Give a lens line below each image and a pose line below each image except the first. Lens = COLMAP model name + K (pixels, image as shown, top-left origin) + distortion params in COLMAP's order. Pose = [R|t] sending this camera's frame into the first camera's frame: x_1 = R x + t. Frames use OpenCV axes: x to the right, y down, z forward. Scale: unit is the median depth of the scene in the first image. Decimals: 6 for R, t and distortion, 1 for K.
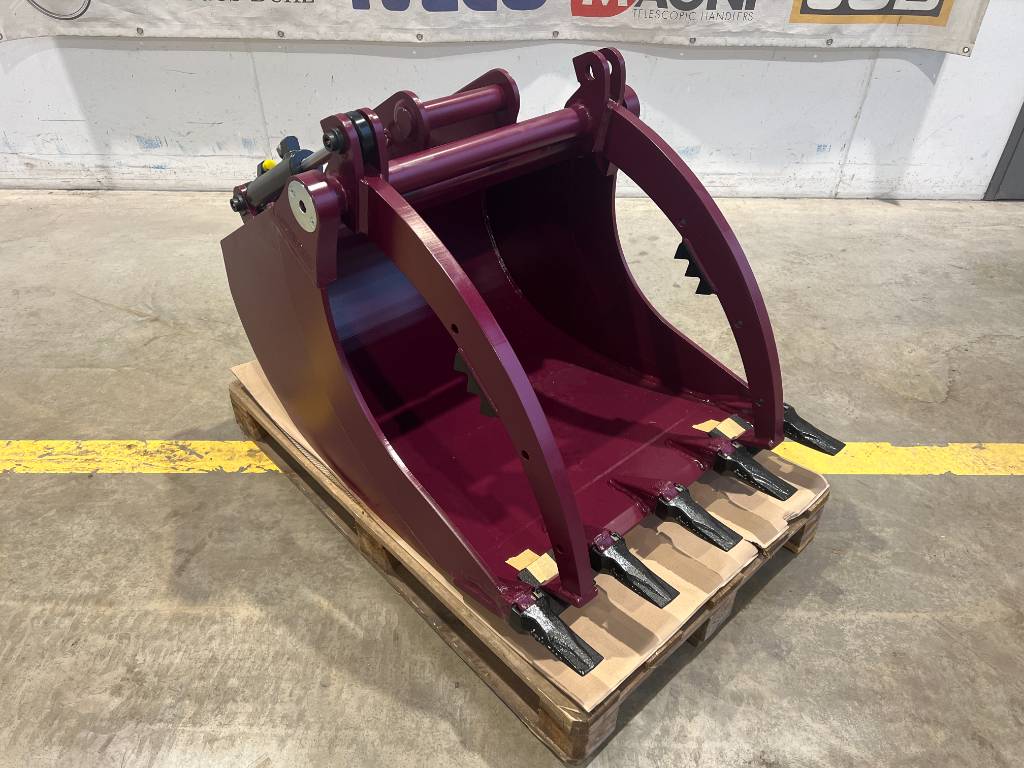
lens RADIAL K [[763.8, 0, 511.9], [0, 763.8, 387.2], [0, 0, 1]] dist [0.047987, -0.050310]
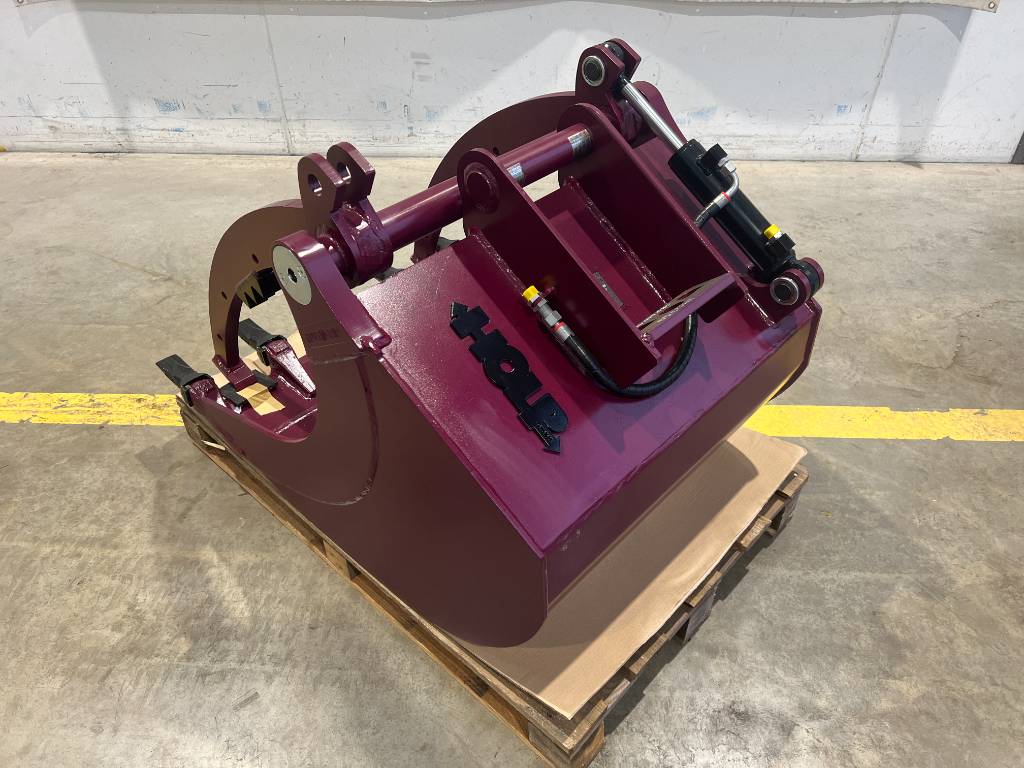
lens RADIAL K [[763.8, 0, 510.9], [0, 763.8, 387.1], [0, 0, 1]] dist [0.047987, -0.050310]
pose [[0.998896, 0.013241, -0.045077, 0.053842], [-0.011489, 0.999177, 0.038898, 0.014405], [0.045555, -0.038337, 0.998226, -0.012475]]
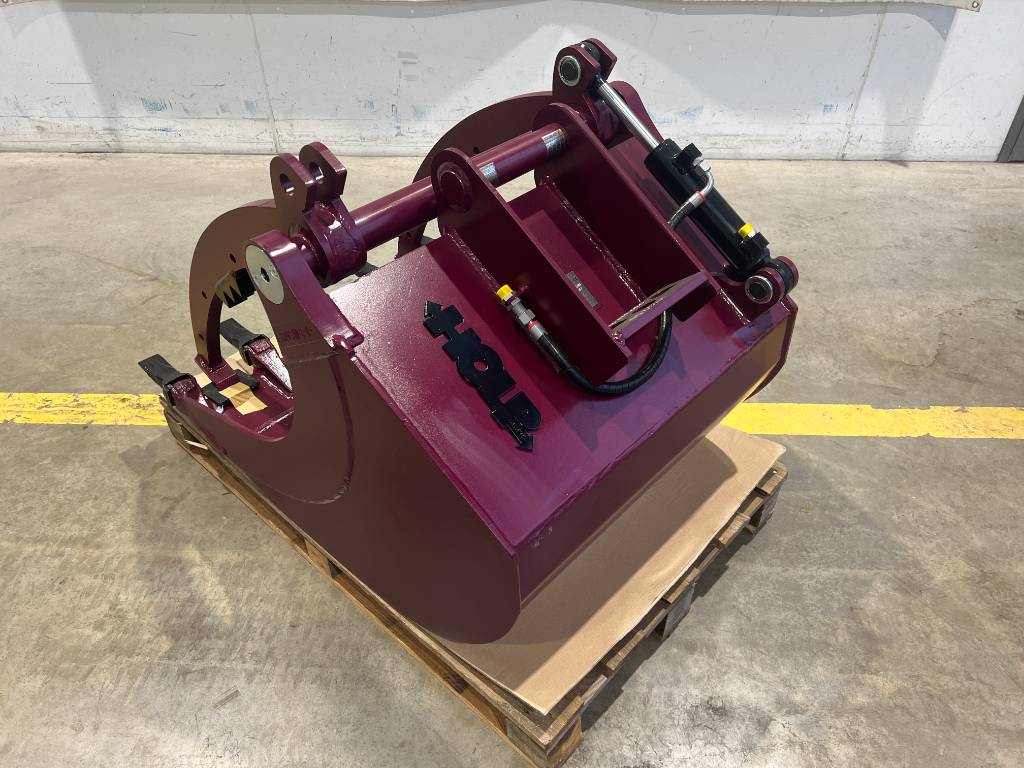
lens RADIAL K [[763.8, 0, 510.7], [0, 763.8, 388.6], [0, 0, 1]] dist [0.047987, -0.050310]
pose [[0.999120, 0.010626, -0.040576, 0.071912], [-0.008938, 0.999096, 0.041564, 0.014935], [0.040981, -0.041165, 0.998312, -0.015846]]
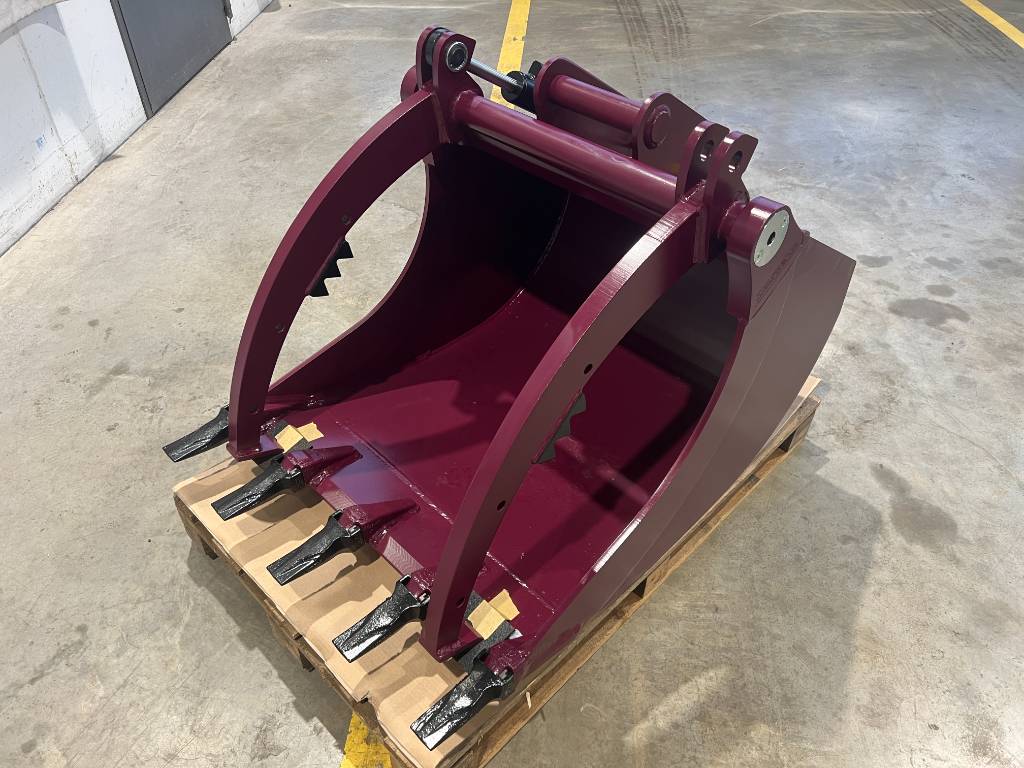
lens RADIAL K [[763.8, 0, 513.6], [0, 763.8, 382.7], [0, 0, 1]] dist [0.047987, -0.050310]
pose [[0.078964, -0.668738, 0.739293, -0.669663], [0.624165, 0.611419, 0.486401, -0.393491], [-0.777292, 0.423032, 0.465683, 0.470465]]
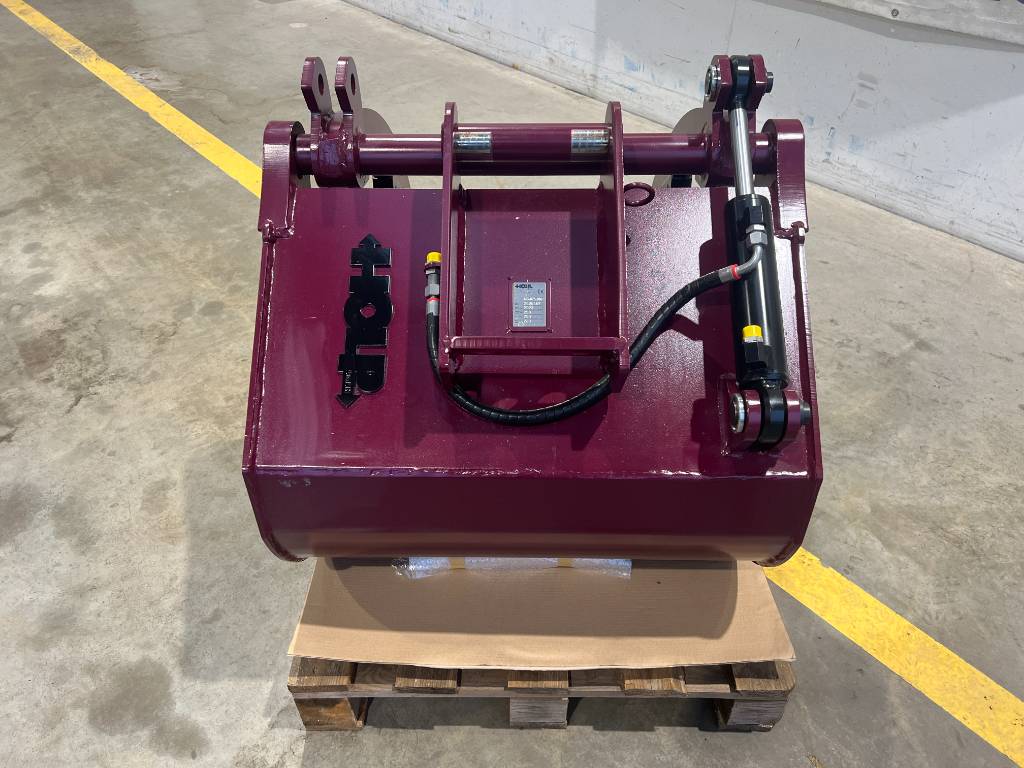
lens RADIAL K [[763.8, 0, 512.4], [0, 763.8, 392.1], [0, 0, 1]] dist [0.047987, -0.050310]
pose [[0.644406, 0.486195, -0.590216, 0.473231], [-0.467495, 0.861288, 0.199075, -0.093351], [0.605136, 0.147638, 0.782313, 0.193152]]
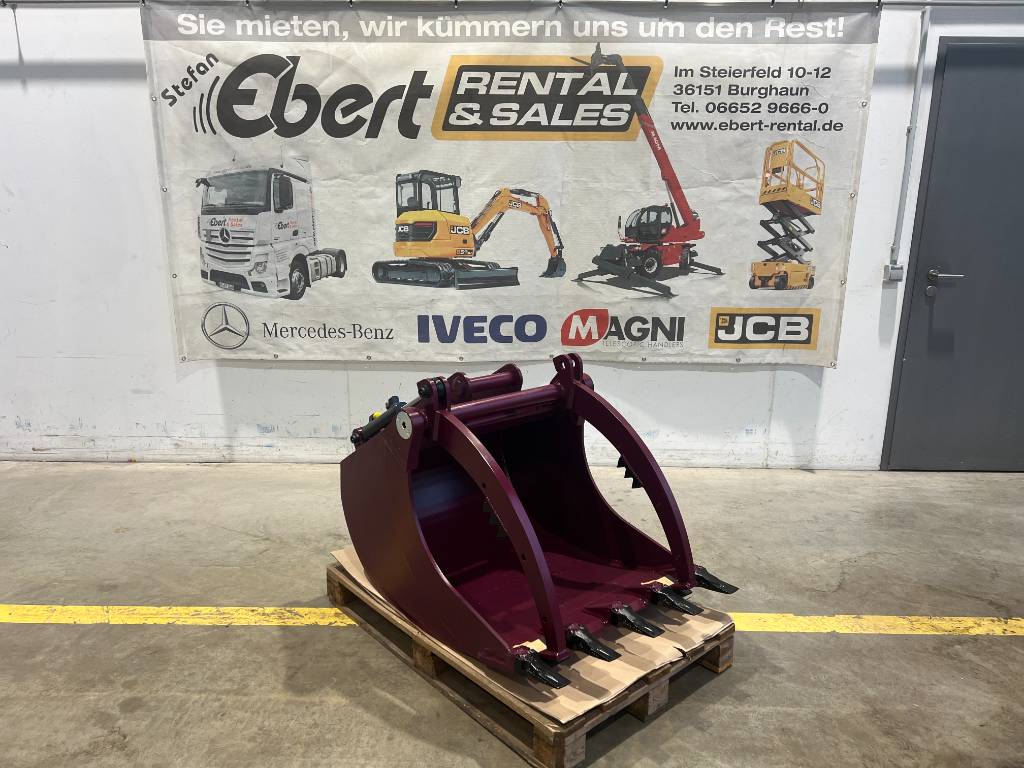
lens RADIAL K [[763.8, 0, 509.1], [0, 763.8, 386.4], [0, 0, 1]] dist [0.047987, -0.050310]
pose [[0.999581, -0.004536, -0.028598, 0.024209], [-0.007452, 0.914087, -0.405450, 0.291929], [0.027980, 0.405493, 0.913670, -0.494274]]
